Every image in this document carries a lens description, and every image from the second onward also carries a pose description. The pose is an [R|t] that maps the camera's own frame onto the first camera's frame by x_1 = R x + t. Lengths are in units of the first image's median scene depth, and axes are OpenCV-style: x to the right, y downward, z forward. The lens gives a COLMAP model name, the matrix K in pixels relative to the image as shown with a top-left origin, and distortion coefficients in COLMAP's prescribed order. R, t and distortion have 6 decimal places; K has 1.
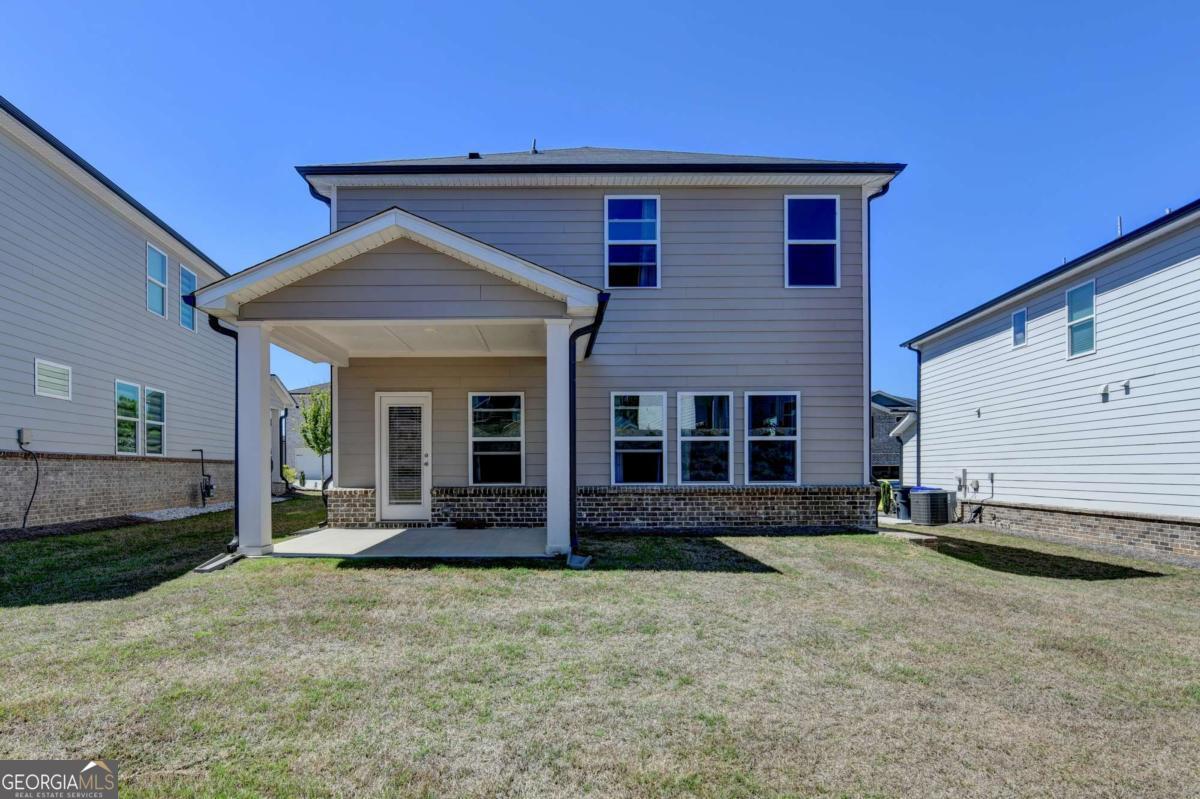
lens RADIAL K [[632.0, 0, 576.4], [0, 632.0, 474.4], [0, 0, 1]] dist [-0.012398, -0.000920]
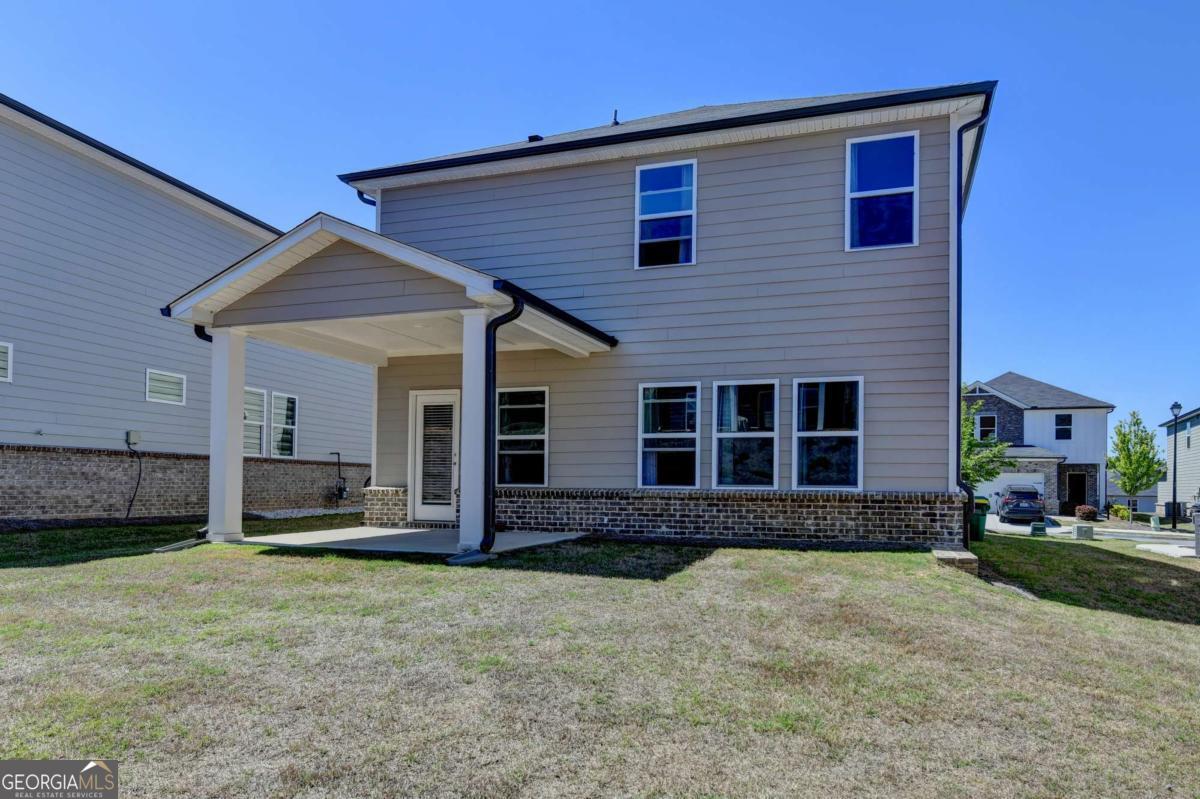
lens RADIAL K [[741.4, 0, 618.0], [0, 741.4, 477.1], [0, 0, 1]] dist [0.000387, 0.000181]
pose [[0.951016, 0.009080, -0.309008, 0.354651], [-0.013583, 0.999831, -0.012421, 0.015327], [0.308843, 0.016010, 0.950978, -0.005228]]
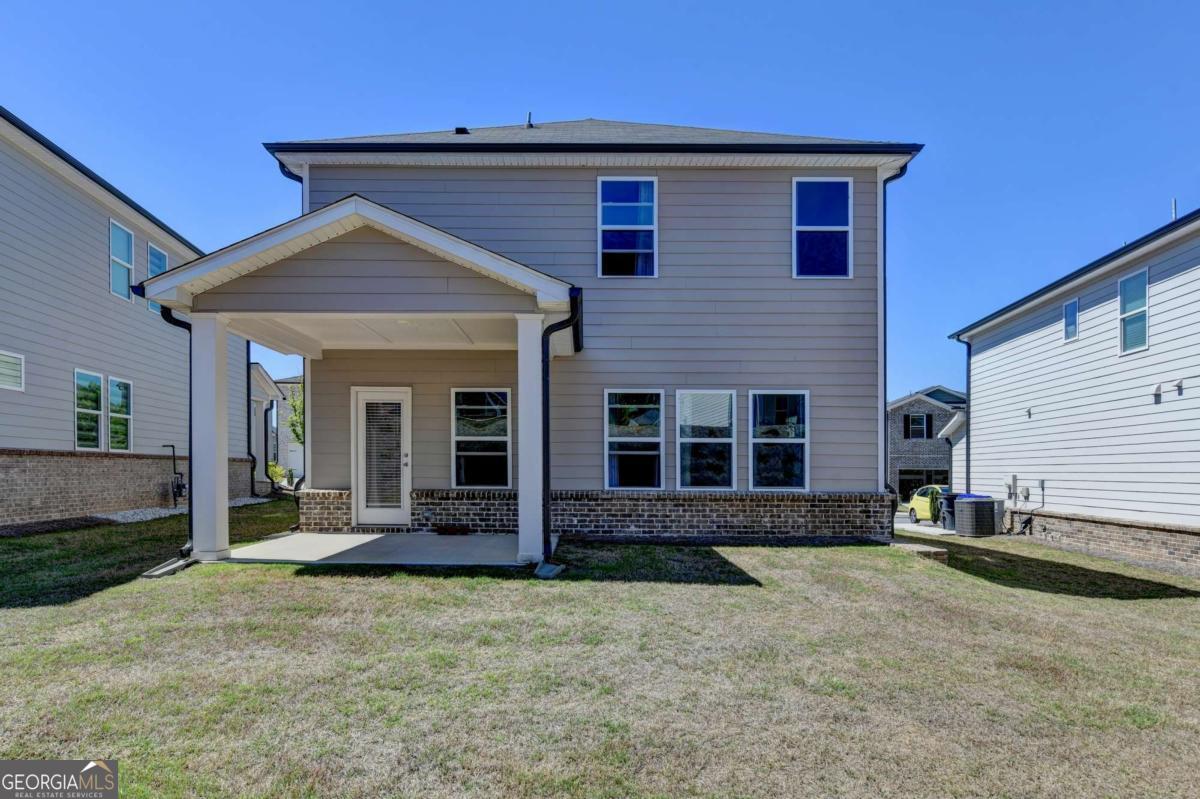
lens RADIAL K [[703.2, 0, 596.9], [0, 703.2, 481.7], [0, 0, 1]] dist [0.000069, -0.000585]
pose [[0.999909, 0.010654, -0.008244, 0.052186], [-0.010578, 0.999902, 0.009219, -0.003870], [0.008342, -0.009131, 0.999924, -0.033844]]
